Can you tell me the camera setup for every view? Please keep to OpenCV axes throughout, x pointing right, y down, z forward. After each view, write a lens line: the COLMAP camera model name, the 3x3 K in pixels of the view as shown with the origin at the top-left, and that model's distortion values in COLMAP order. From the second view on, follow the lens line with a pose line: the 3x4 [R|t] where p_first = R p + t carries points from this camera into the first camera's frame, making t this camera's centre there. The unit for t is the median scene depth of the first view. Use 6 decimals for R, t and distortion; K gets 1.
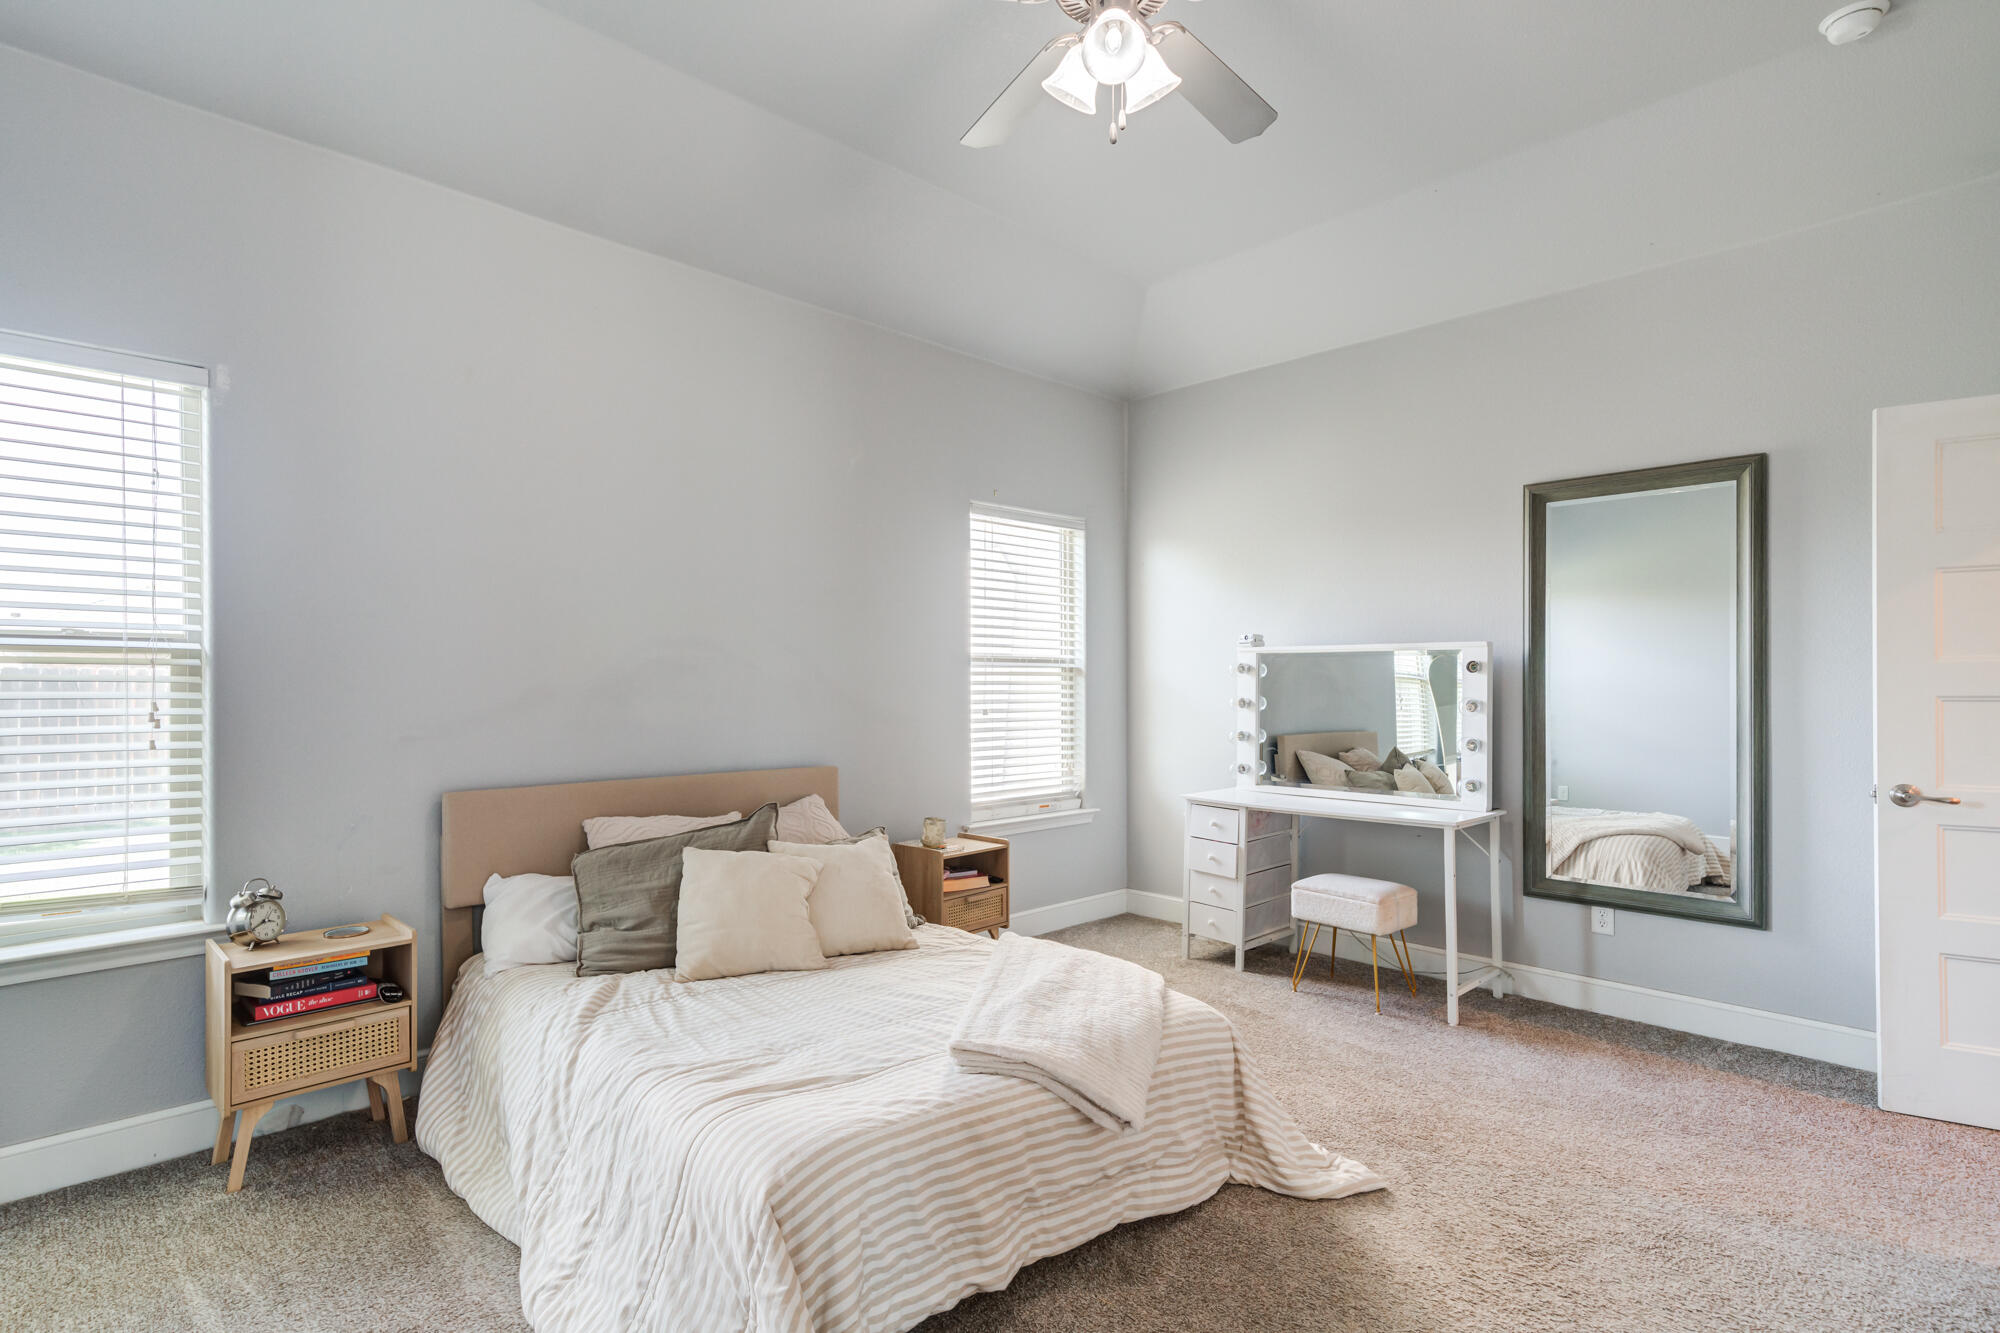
lens RADIAL K [[1012.2, 0, 1002.1], [0, 1012.2, 672.3], [0, 0, 1]] dist [0.021796, 0.000164]
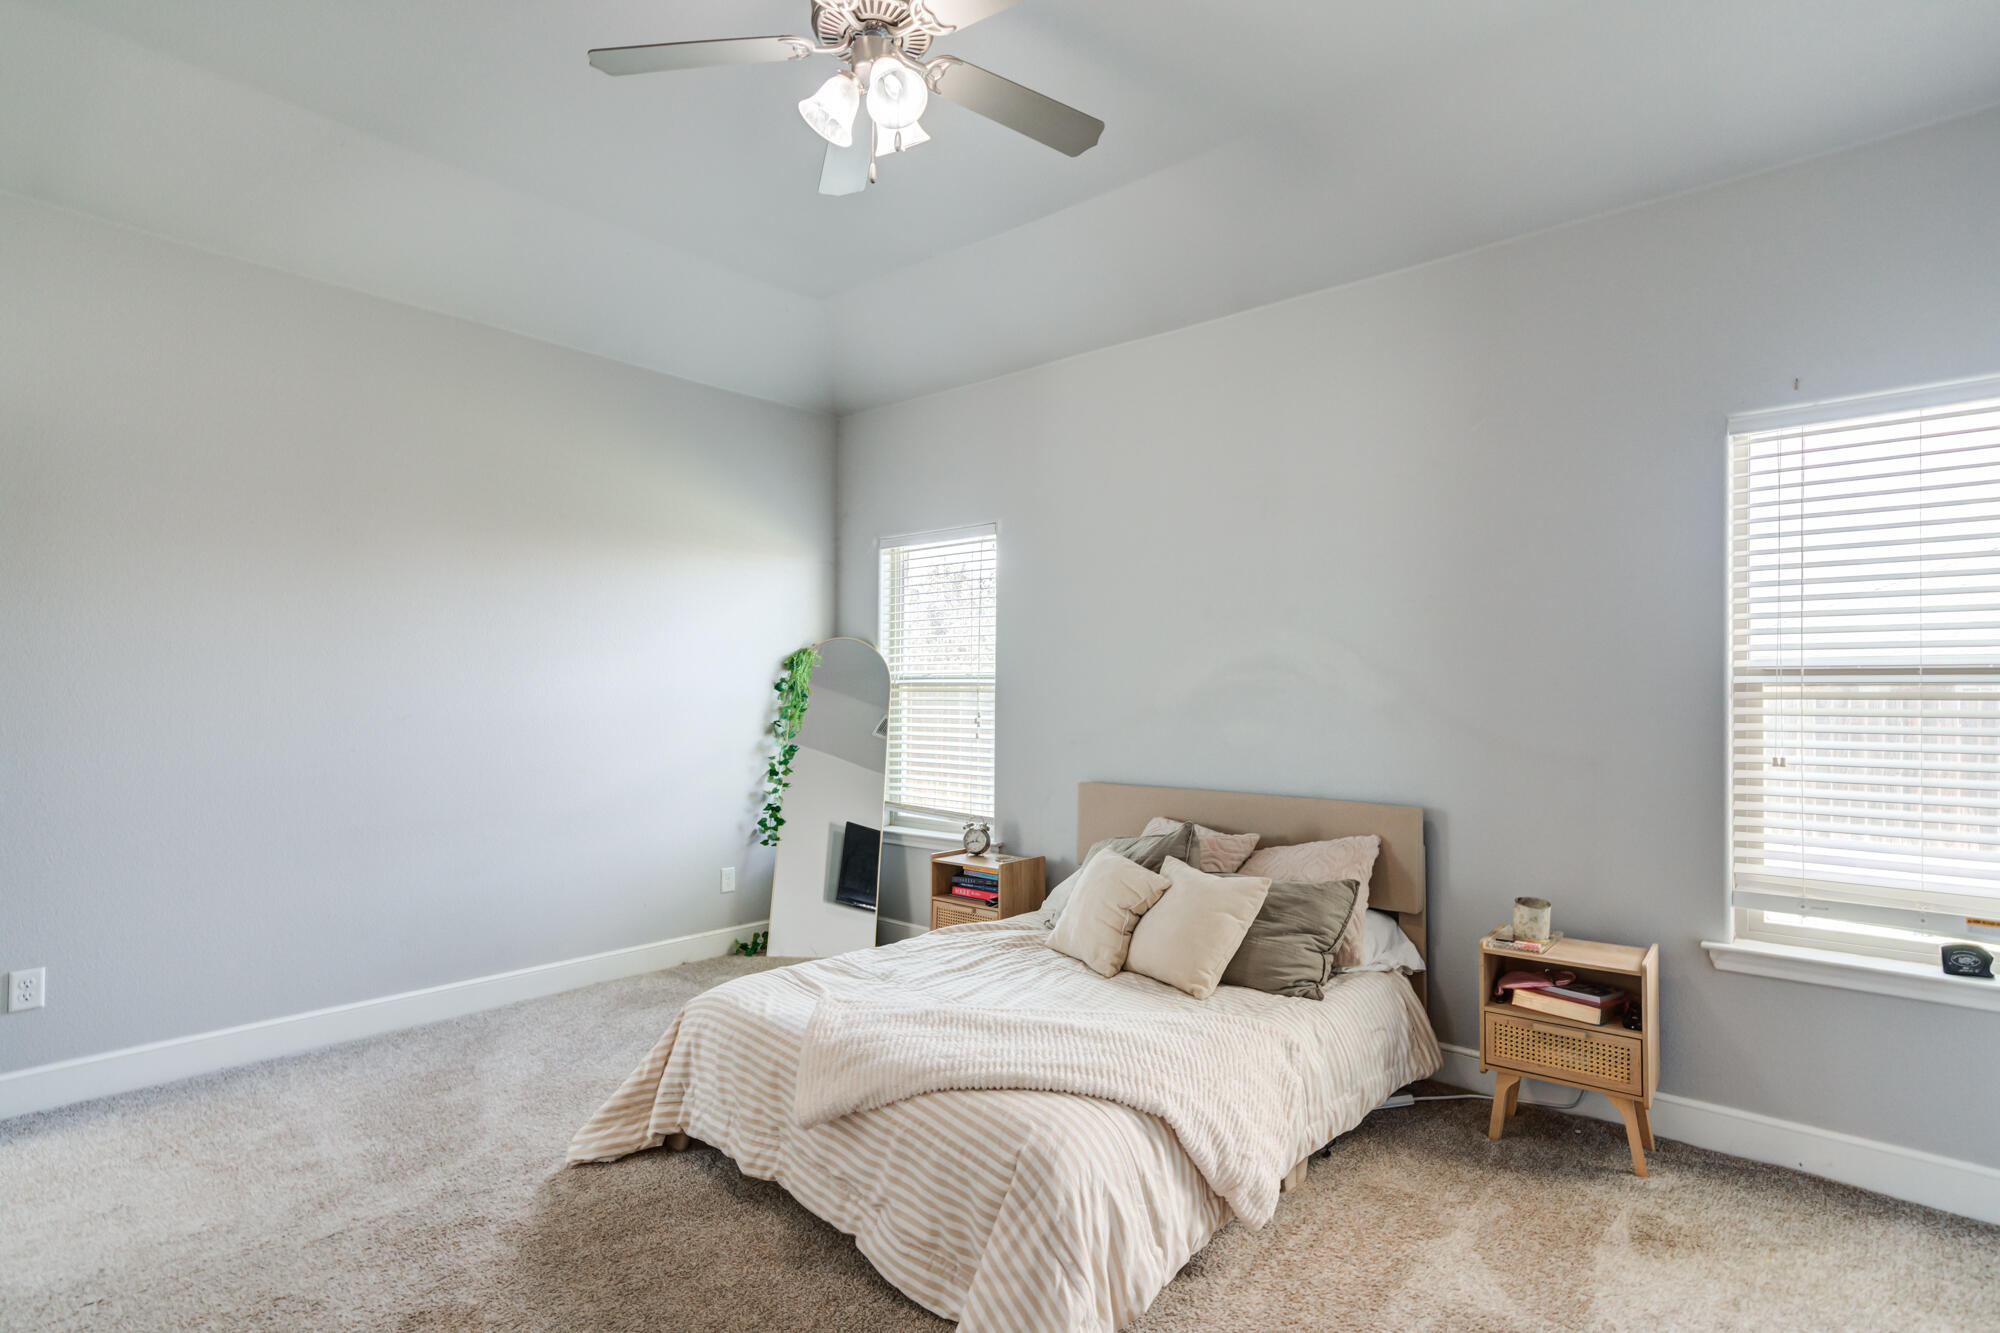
lens RADIAL K [[1012.2, 0, 1002.1], [0, 1012.2, 672.3], [0, 0, 1]] dist [0.021796, 0.000164]
pose [[0.064171, -0.024449, -0.997639, 0.999387], [0.000027, 0.999700, -0.024498, 0.003584], [0.997939, 0.001545, 0.064152, 0.940505]]
